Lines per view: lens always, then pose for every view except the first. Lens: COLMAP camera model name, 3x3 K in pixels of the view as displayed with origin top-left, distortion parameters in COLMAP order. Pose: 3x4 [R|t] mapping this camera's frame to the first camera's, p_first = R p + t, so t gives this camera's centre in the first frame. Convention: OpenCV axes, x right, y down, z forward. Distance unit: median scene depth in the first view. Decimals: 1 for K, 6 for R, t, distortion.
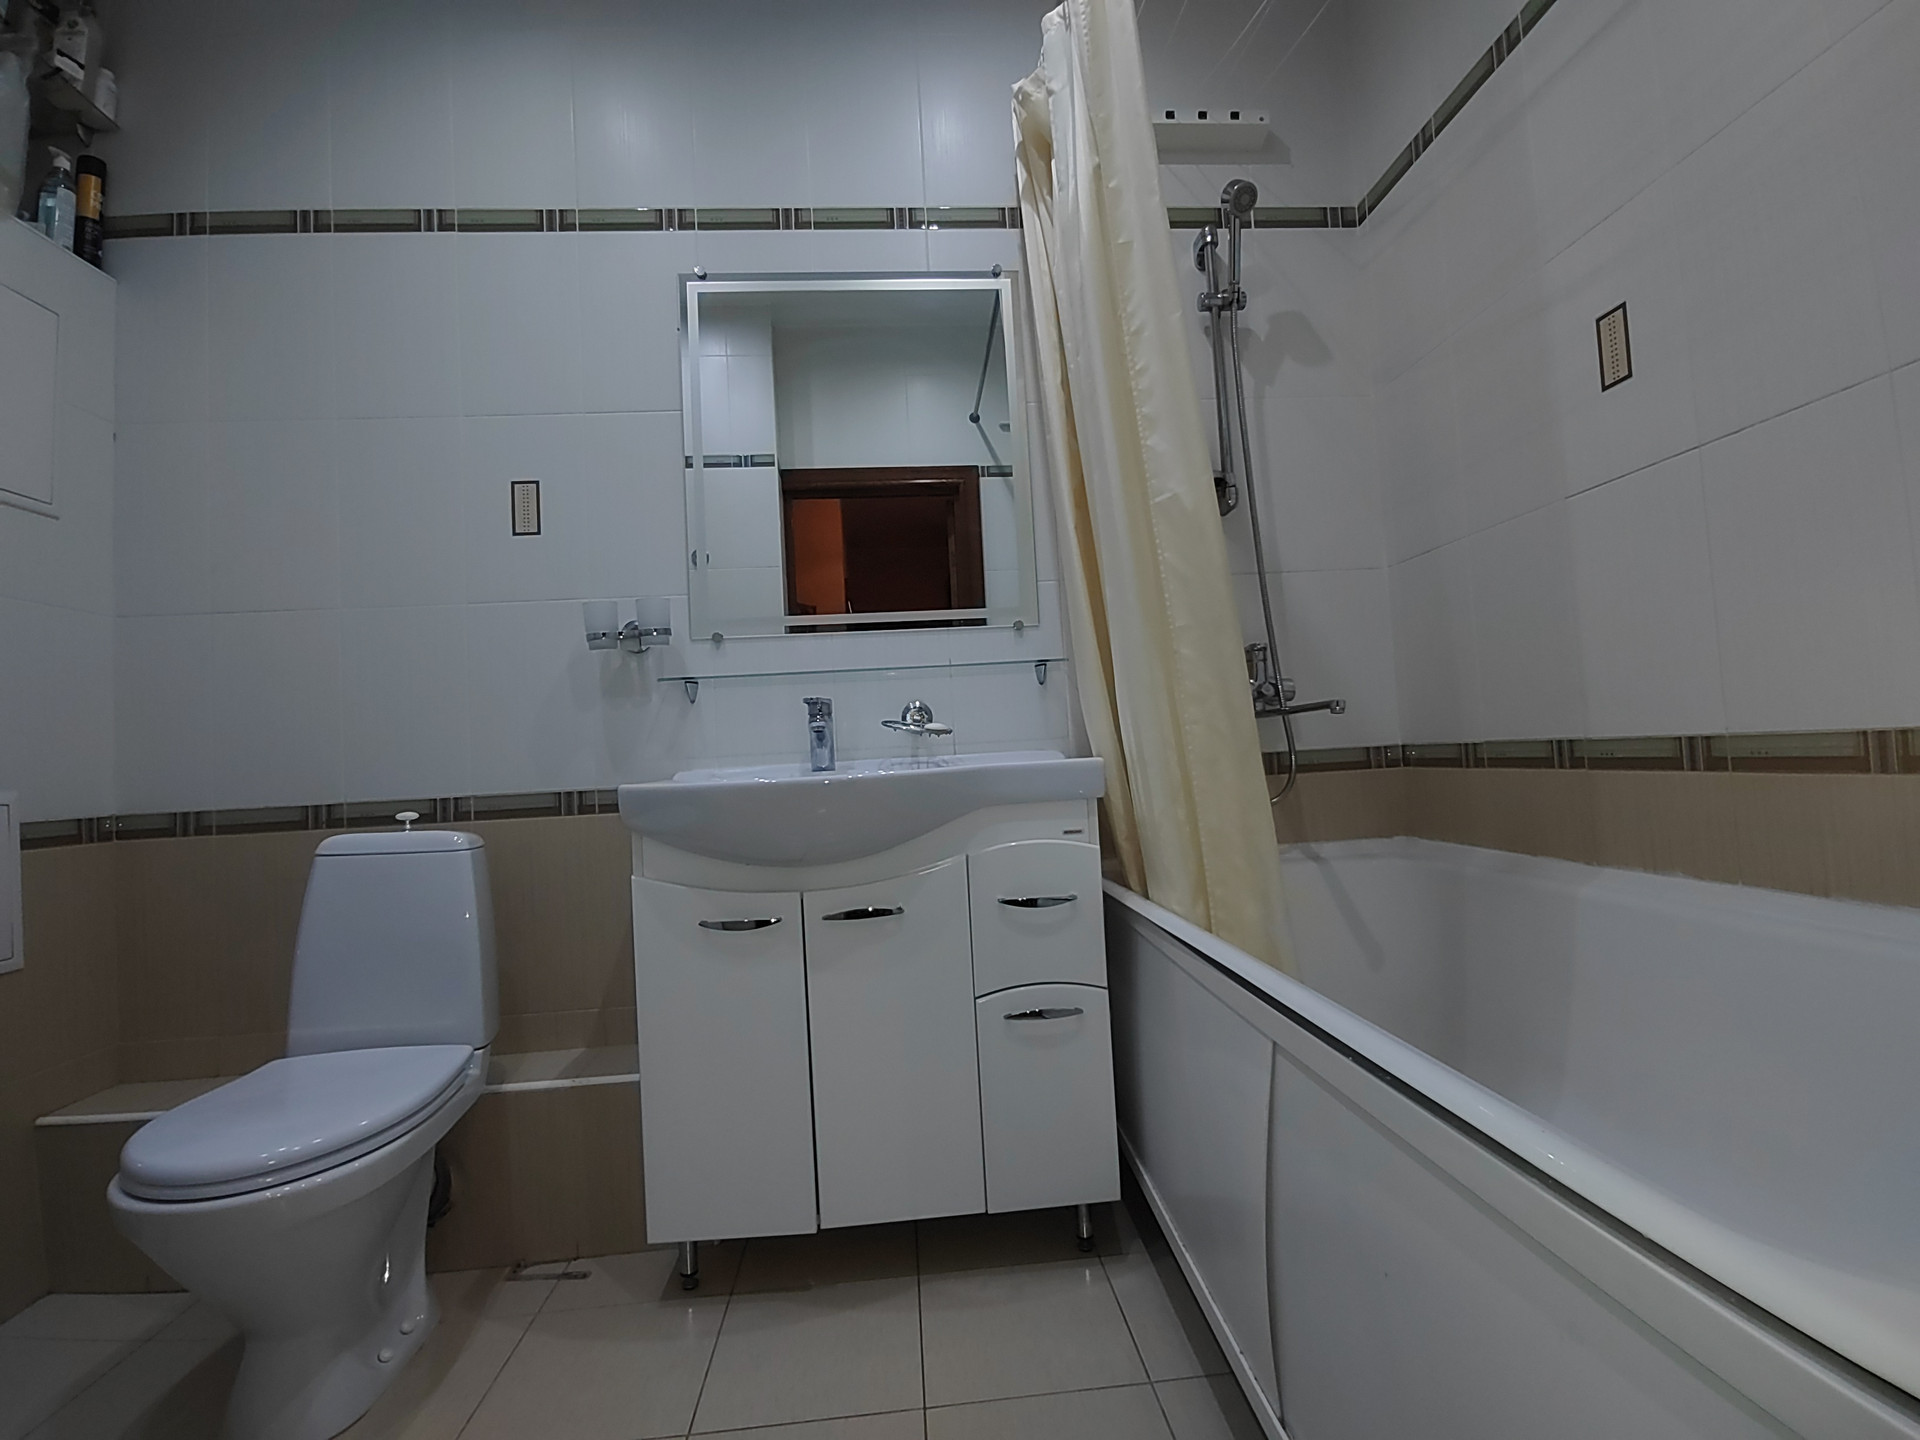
lens RADIAL K [[880.8, 0, 960.0], [0, 880.8, 720.0], [0, 0, 1]] dist [0.040967, -0.035686]
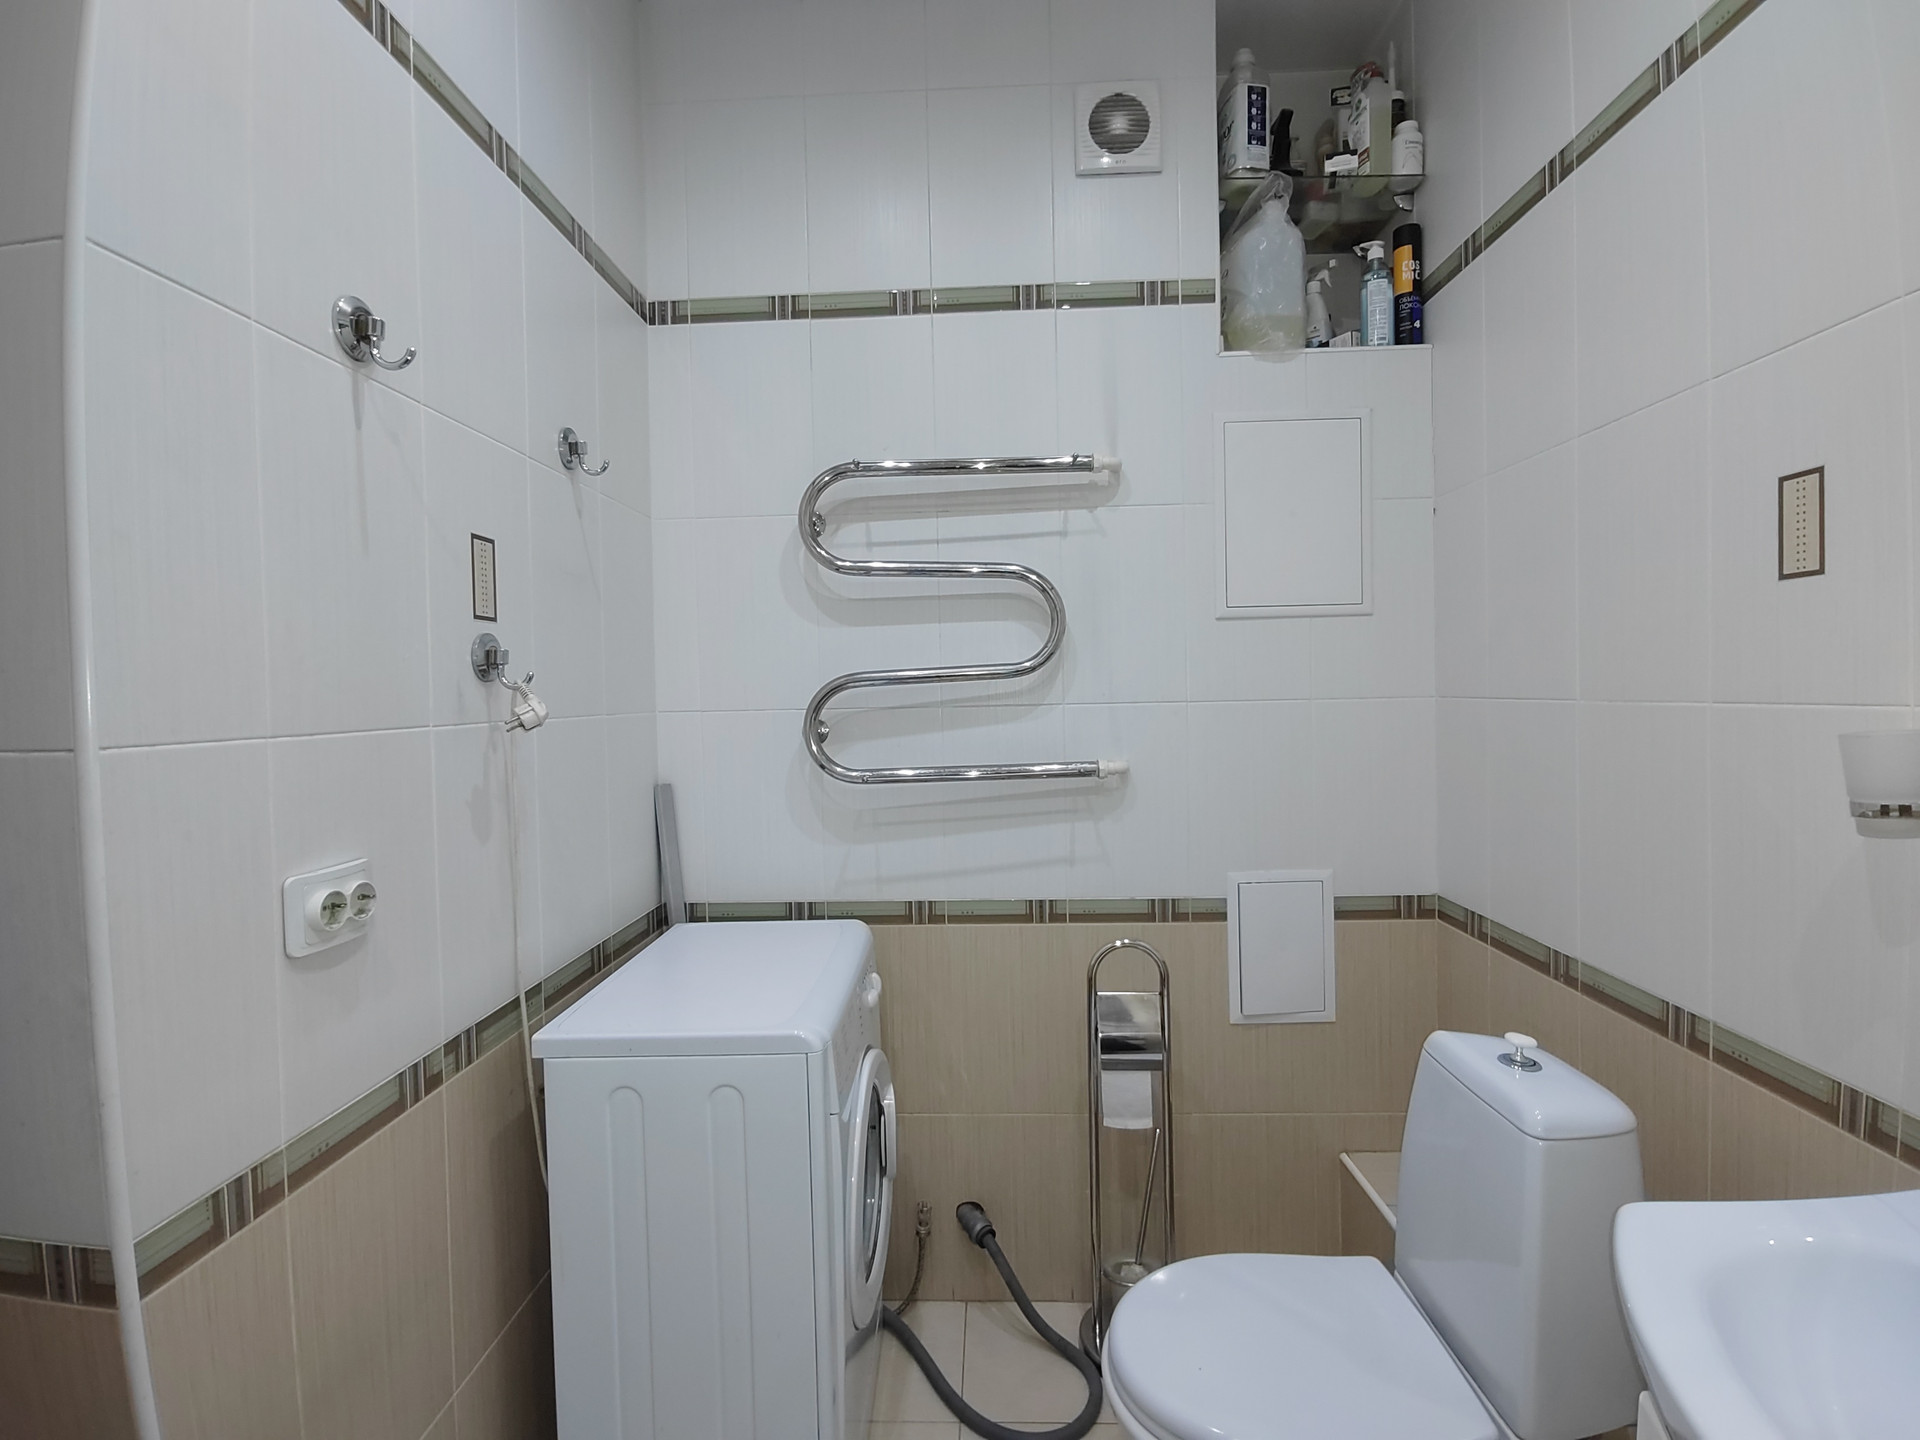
lens RADIAL K [[891.8, 0, 965.3], [0, 891.8, 717.6], [0, 0, 1]] dist [-0.018967, 0.007131]
pose [[-0.106709, 0.084884, -0.990660, 0.089143], [0.064484, 0.994842, 0.078297, -0.205908], [0.992197, -0.055526, -0.111632, 0.588040]]
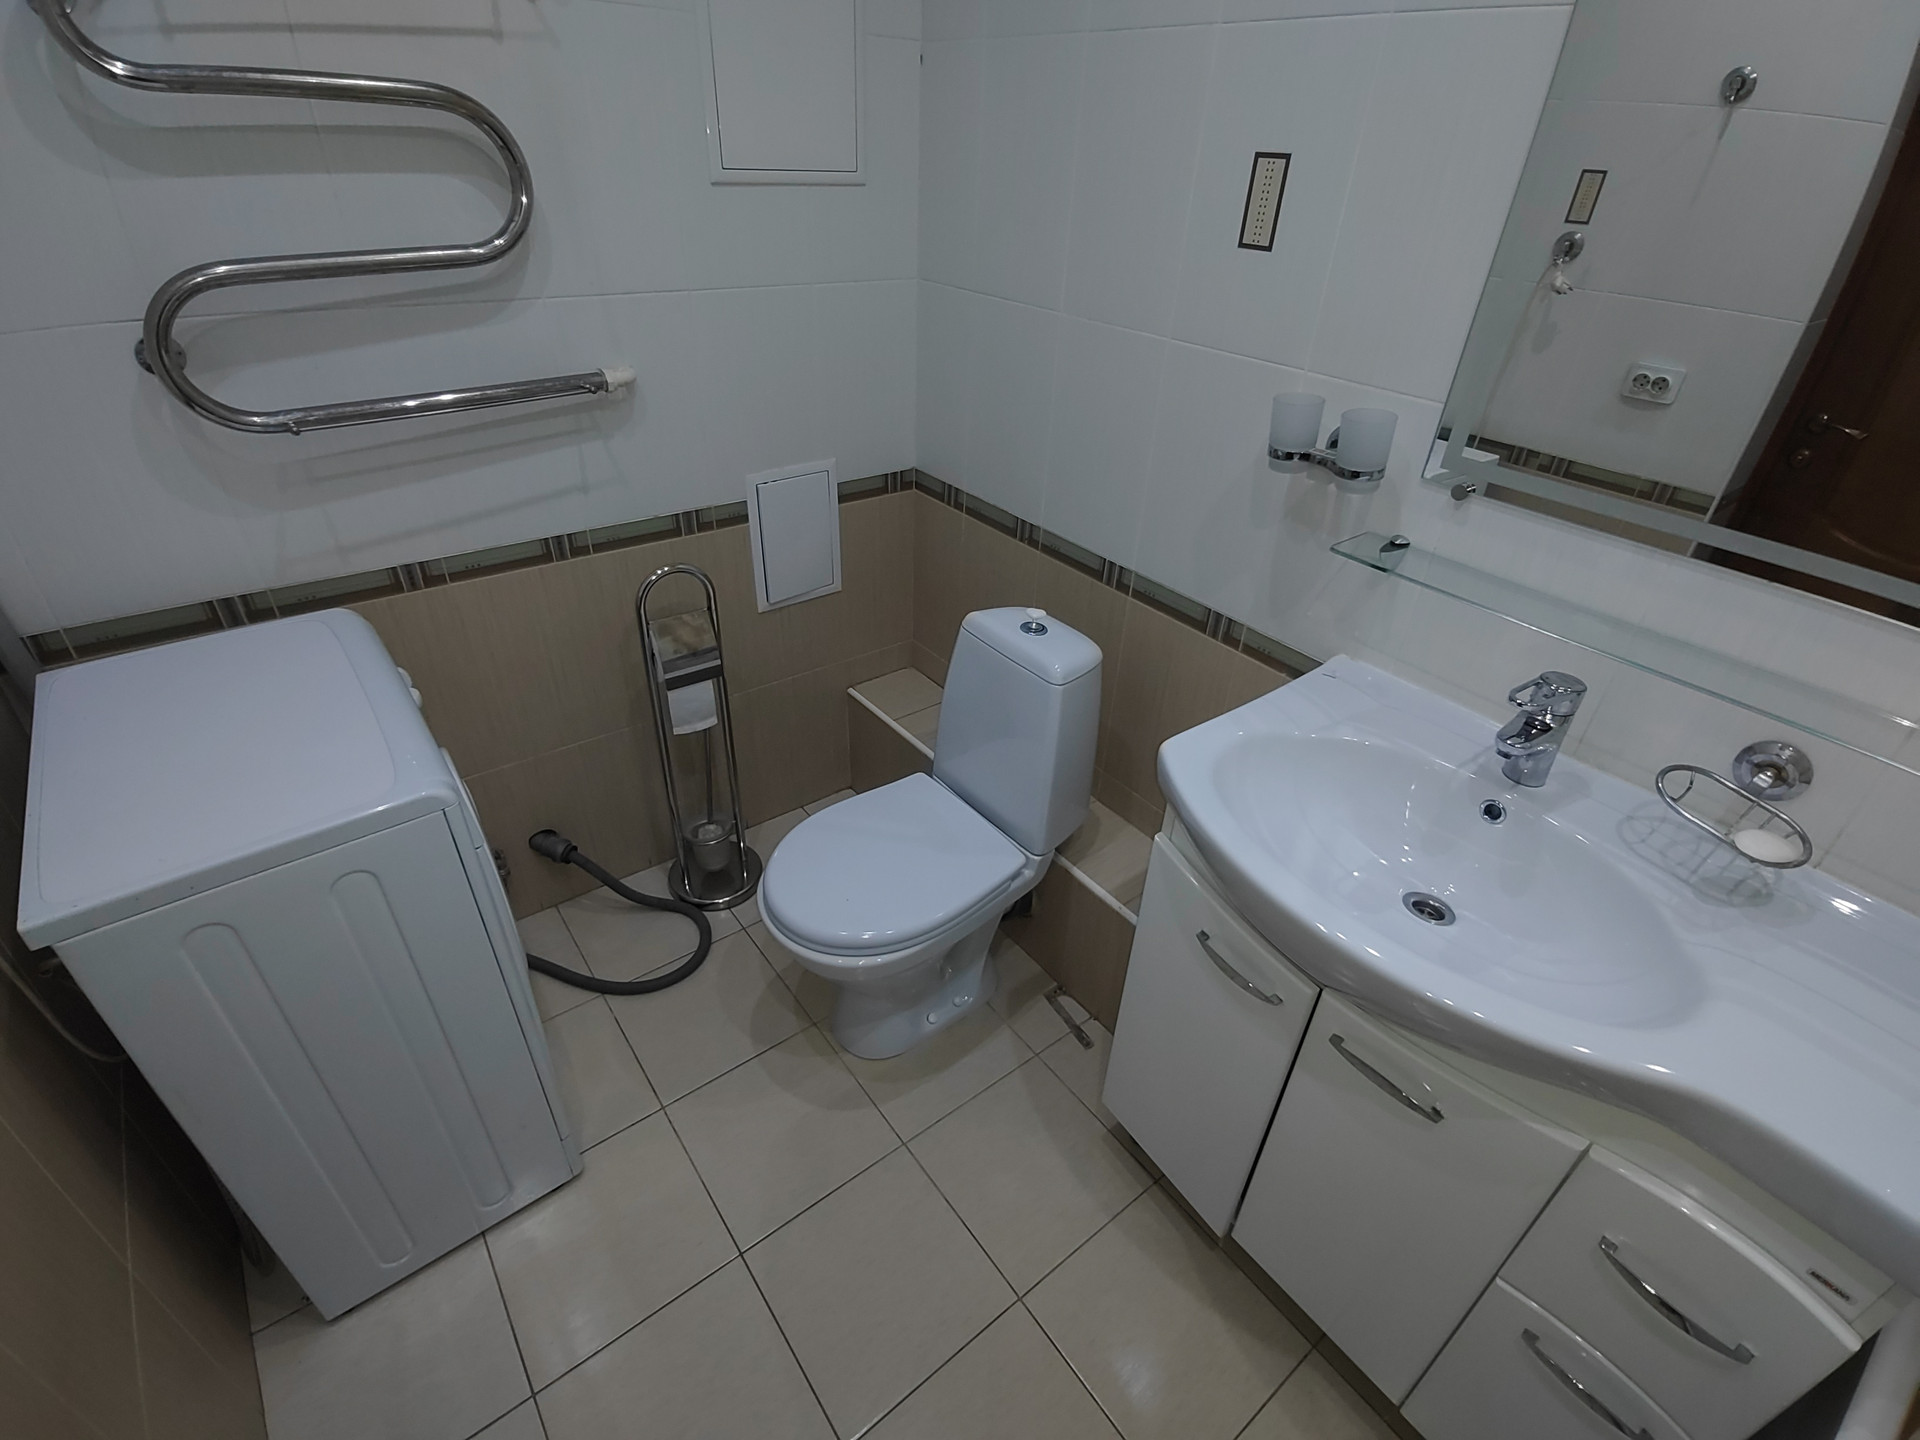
lens RADIAL K [[891.8, 0, 965.3], [0, 891.8, 717.6], [0, 0, 1]] dist [-0.018967, 0.007131]
pose [[0.549154, 0.519167, -0.654902, 0.013352], [-0.041333, 0.799550, 0.599176, -0.329322], [0.834699, -0.301971, 0.460534, 0.420084]]
